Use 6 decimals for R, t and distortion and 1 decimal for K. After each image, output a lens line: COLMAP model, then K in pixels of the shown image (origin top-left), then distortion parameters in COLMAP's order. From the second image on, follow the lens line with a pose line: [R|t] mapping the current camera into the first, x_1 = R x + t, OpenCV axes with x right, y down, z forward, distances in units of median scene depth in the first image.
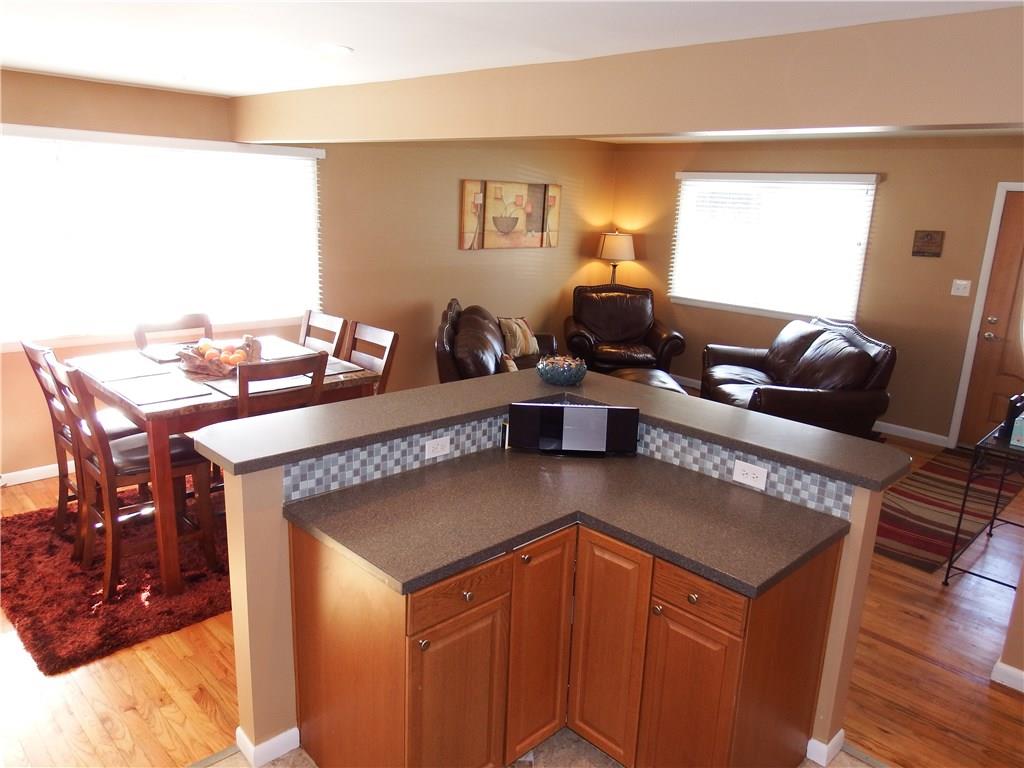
lens RADIAL K [[735.8, 0, 512.0], [0, 735.8, 384.0], [0, 0, 1]] dist [-0.001082, 0.004403]
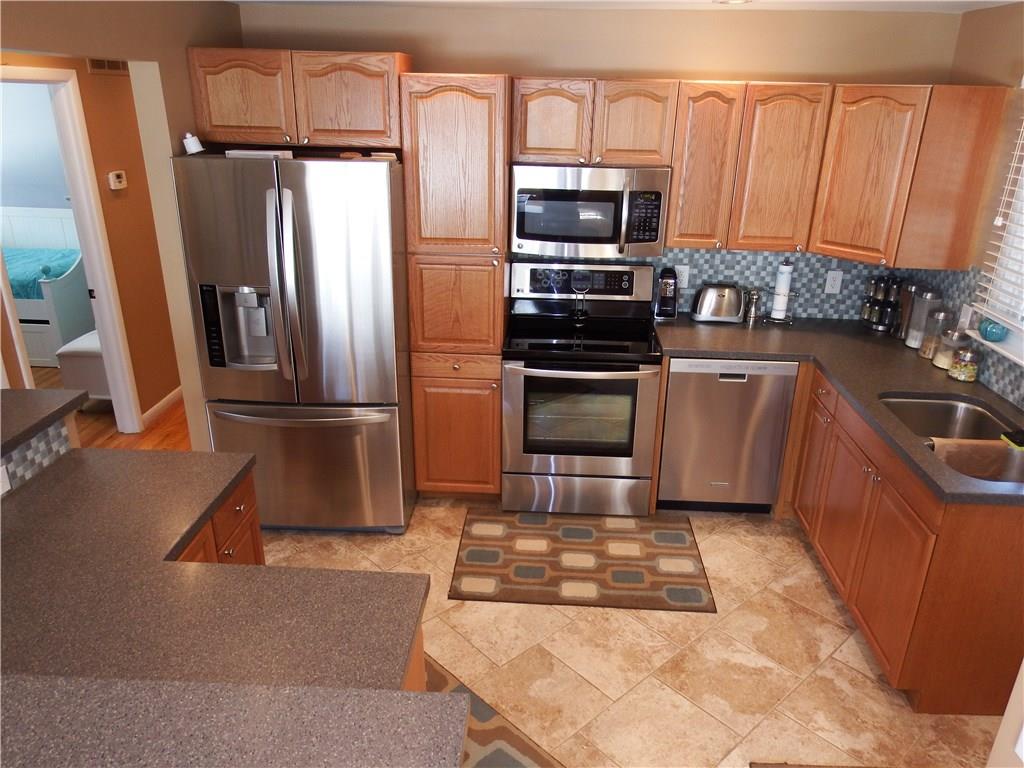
lens RADIAL K [[745.2, 0, 512.0], [0, 745.2, 384.0], [0, 0, 1]] dist [-0.004259, 0.115480]
pose [[-0.676197, -0.317580, 0.664756, -0.227715], [0.140375, 0.830246, 0.539432, -0.133529], [-0.723223, 0.458078, -0.516830, 0.376723]]
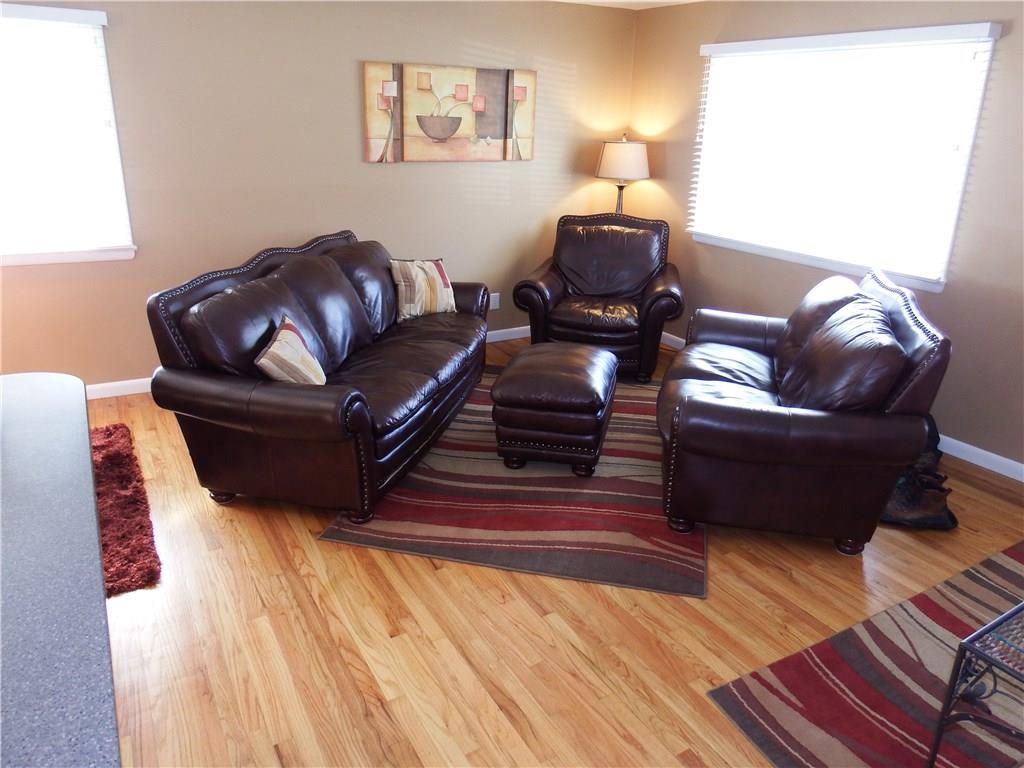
lens RADIAL K [[742.1, 0, 512.0], [0, 742.1, 384.0], [0, 0, 1]] dist [0.004931, -0.038671]
pose [[0.971741, 0.062601, -0.227596, 0.242367], [-0.041943, 0.994641, 0.094500, -0.039329], [0.232292, -0.082284, 0.969159, 0.297150]]
